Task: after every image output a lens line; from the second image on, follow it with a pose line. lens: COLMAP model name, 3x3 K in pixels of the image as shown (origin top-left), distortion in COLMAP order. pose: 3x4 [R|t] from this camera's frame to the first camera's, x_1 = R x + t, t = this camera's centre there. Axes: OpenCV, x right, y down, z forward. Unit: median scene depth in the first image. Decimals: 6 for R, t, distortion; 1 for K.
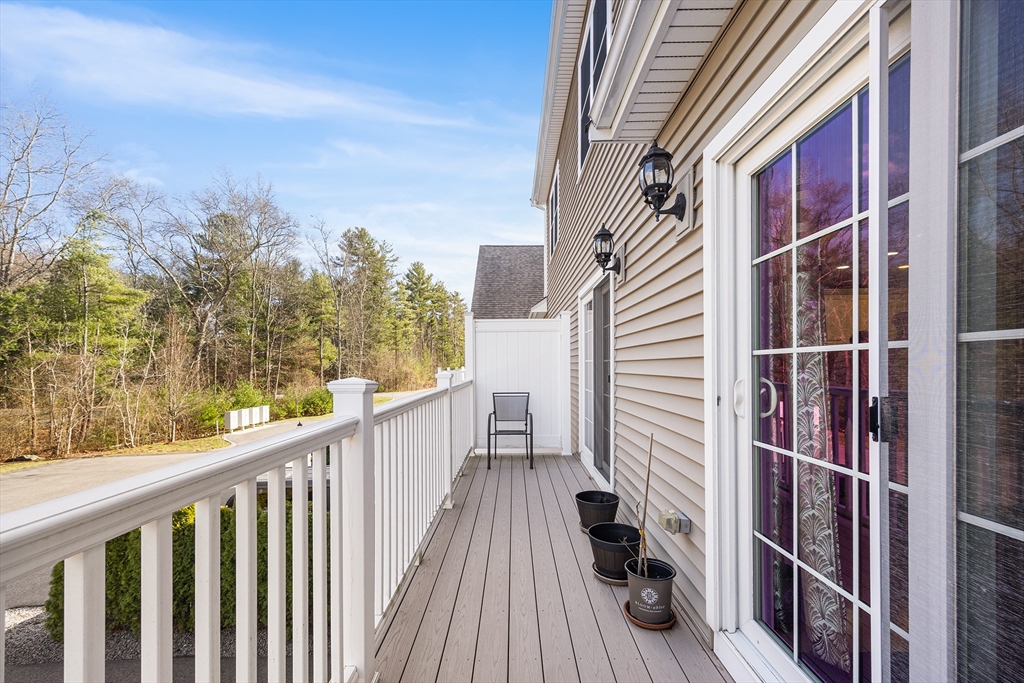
lens RADIAL K [[428.3, 0, 510.3], [0, 428.3, 366.9], [0, 0, 1]] dist [0.007829, -0.000998]
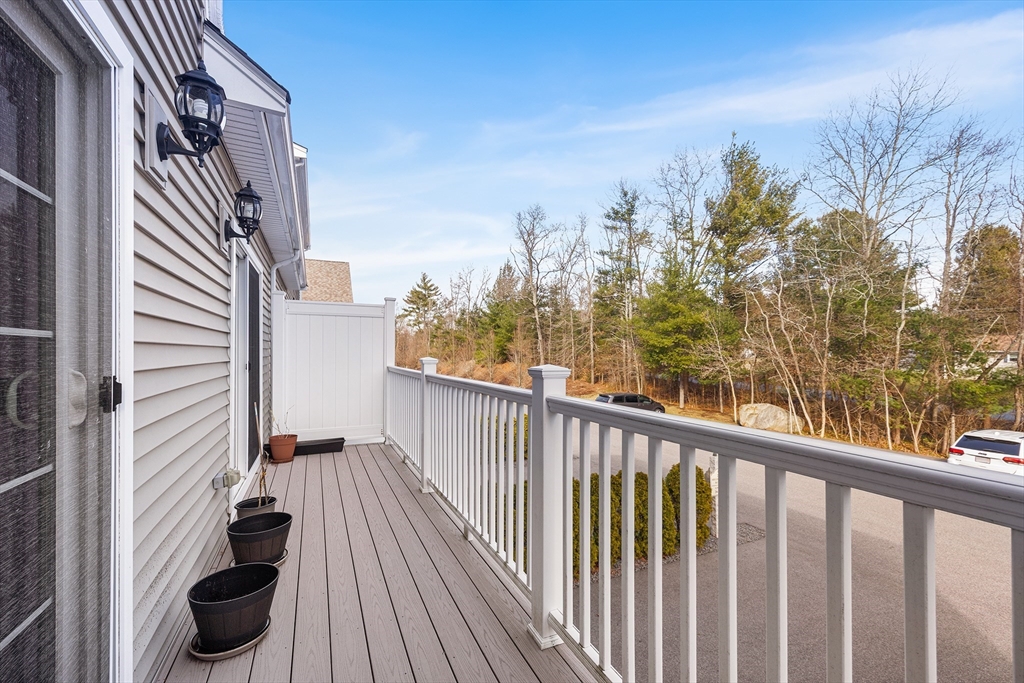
lens RADIAL K [[428.3, 0, 513.7], [0, 428.3, 347.2], [0, 0, 1]] dist [0.007829, -0.000998]
pose [[-0.902174, -0.000543, -0.431372, 0.134005], [0.001443, 0.999990, -0.004277, -0.003399], [0.431370, -0.004481, -0.902164, 1.940330]]
